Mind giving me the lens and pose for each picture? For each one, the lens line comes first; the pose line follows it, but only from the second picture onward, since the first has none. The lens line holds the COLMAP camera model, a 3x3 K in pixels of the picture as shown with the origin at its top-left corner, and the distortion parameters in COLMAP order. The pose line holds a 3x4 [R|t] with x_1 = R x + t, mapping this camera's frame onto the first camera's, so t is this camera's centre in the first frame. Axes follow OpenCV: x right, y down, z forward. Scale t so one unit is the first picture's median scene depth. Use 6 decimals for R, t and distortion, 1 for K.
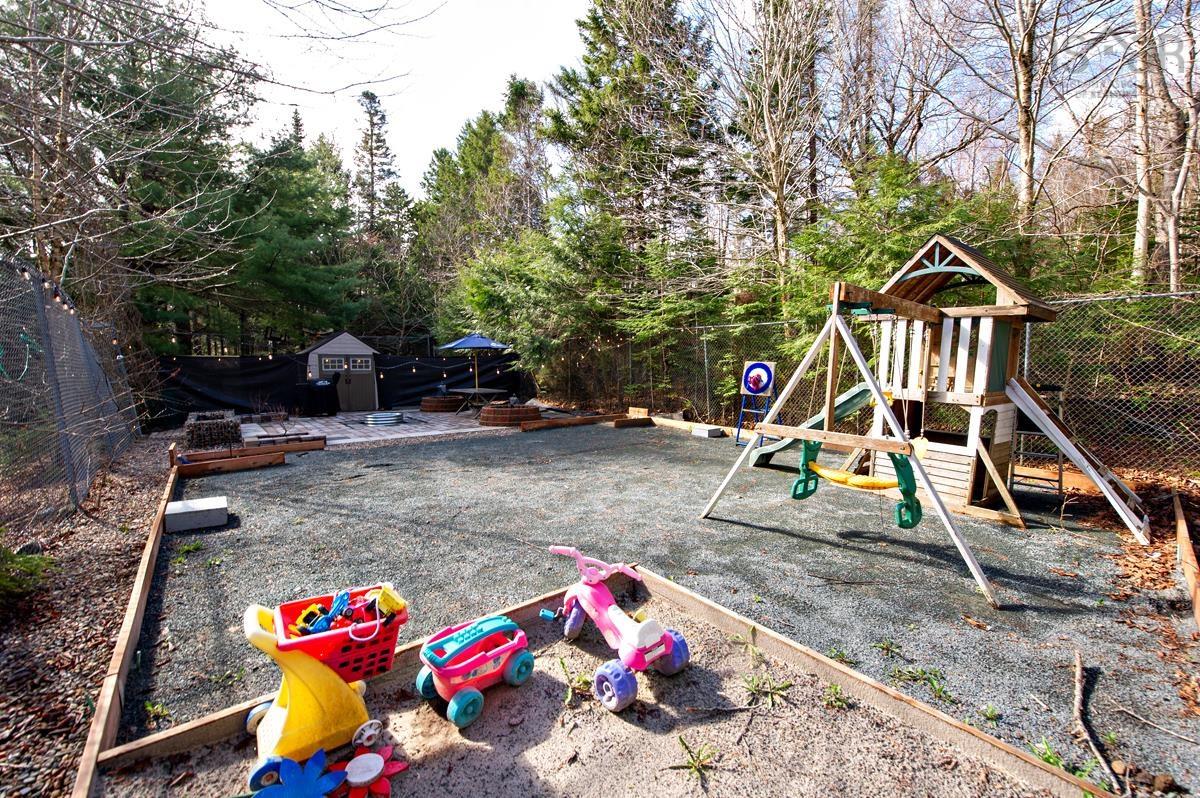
lens RADIAL K [[484.2, 0, 602.3], [0, 484.2, 401.8], [0, 0, 1]] dist [-0.018864, -0.001057]
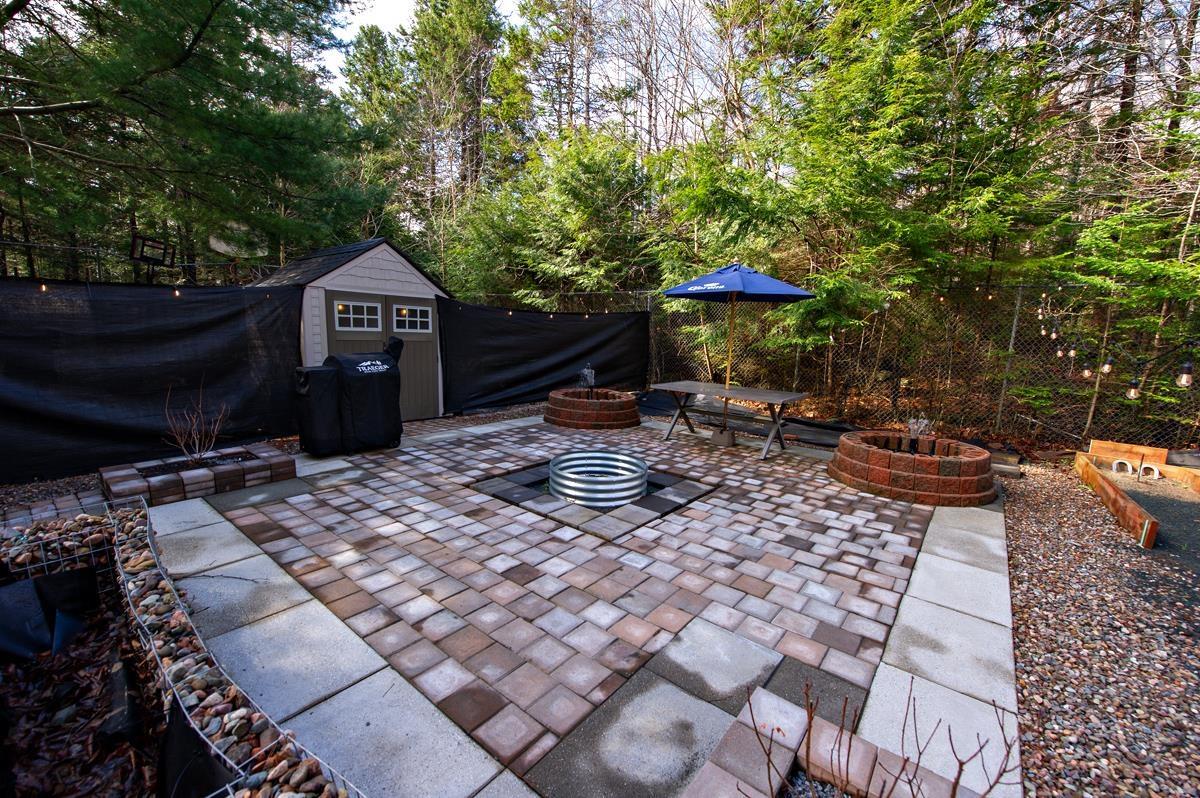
lens RADIAL K [[484.2, 0, 609.5], [0, 484.2, 404.0], [0, 0, 1]] dist [-0.018864, -0.001057]
pose [[0.975655, 0.009553, 0.219102, -0.852135], [-0.026888, 0.996725, 0.076271, -0.077556], [-0.217656, -0.080306, 0.972716, 1.037234]]
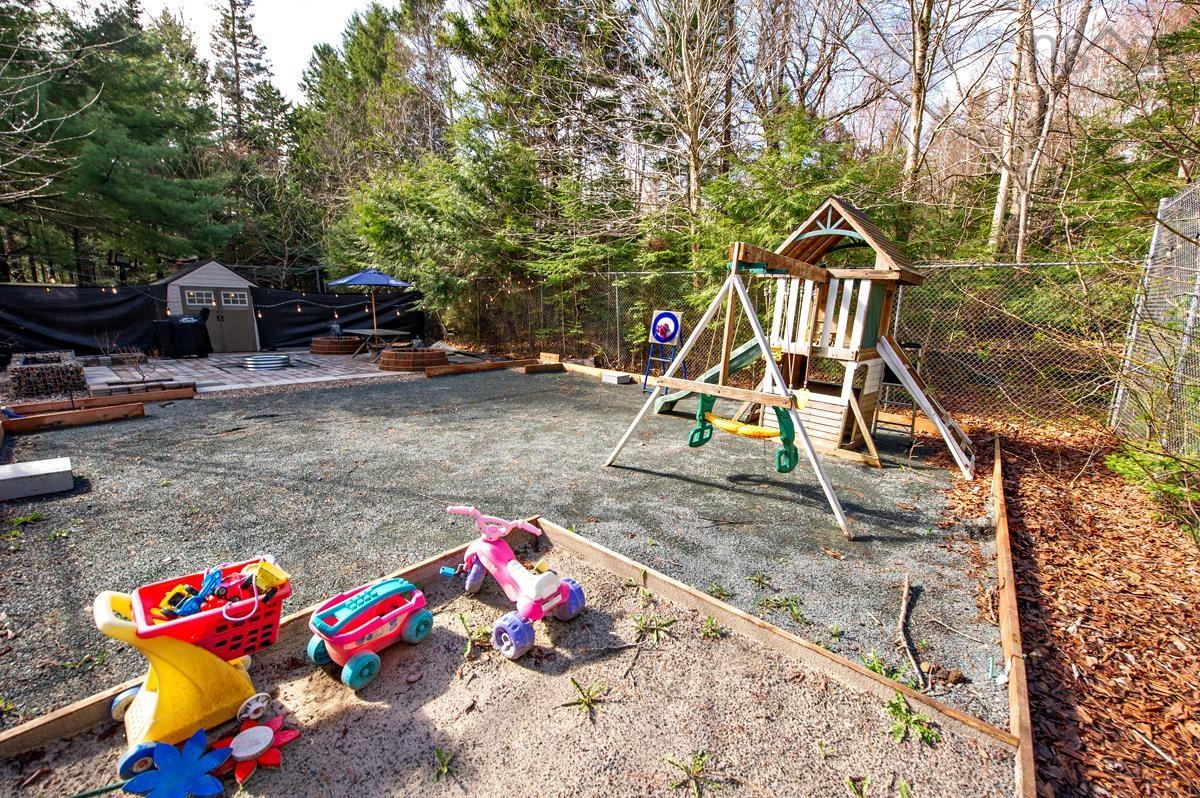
lens RADIAL K [[484.2, 0, 605.5], [0, 484.2, 404.3], [0, 0, 1]] dist [-0.018864, -0.001057]
pose [[0.983325, -0.006115, 0.181755, 0.010352], [-0.016670, 0.992196, 0.123570, -0.012549], [-0.181092, -0.124539, 0.975549, 0.000034]]
